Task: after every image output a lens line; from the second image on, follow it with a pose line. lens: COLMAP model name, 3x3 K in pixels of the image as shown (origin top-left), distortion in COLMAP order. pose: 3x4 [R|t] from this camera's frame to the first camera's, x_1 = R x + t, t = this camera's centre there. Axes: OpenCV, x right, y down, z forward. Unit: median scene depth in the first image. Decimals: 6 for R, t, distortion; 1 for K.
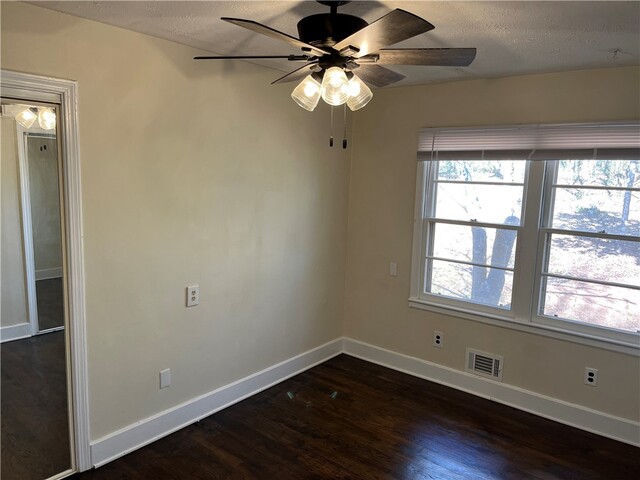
lens RADIAL K [[477.3, 0, 320.0], [0, 477.3, 239.2], [0, 0, 1]] dist [0.010349, -0.007941]
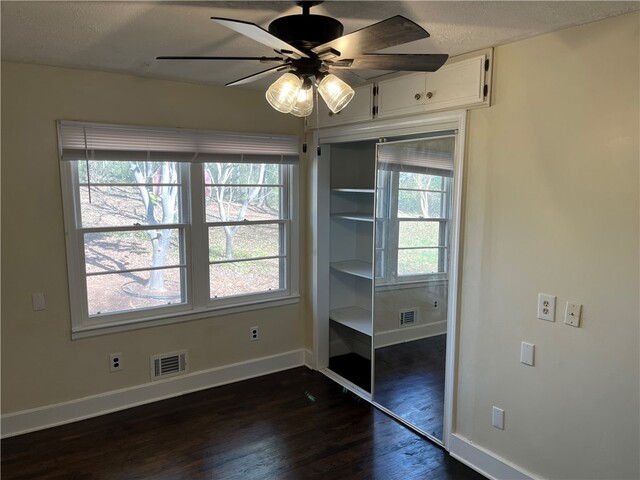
lens RADIAL K [[477.3, 0, 319.6], [0, 477.3, 238.8], [0, 0, 1]] dist [0.010349, -0.007941]
pose [[0.297012, -0.143578, 0.944018, -0.498218], [0.135658, 0.984948, 0.107121, -0.067294], [-0.945188, 0.096247, 0.312019, 0.383045]]
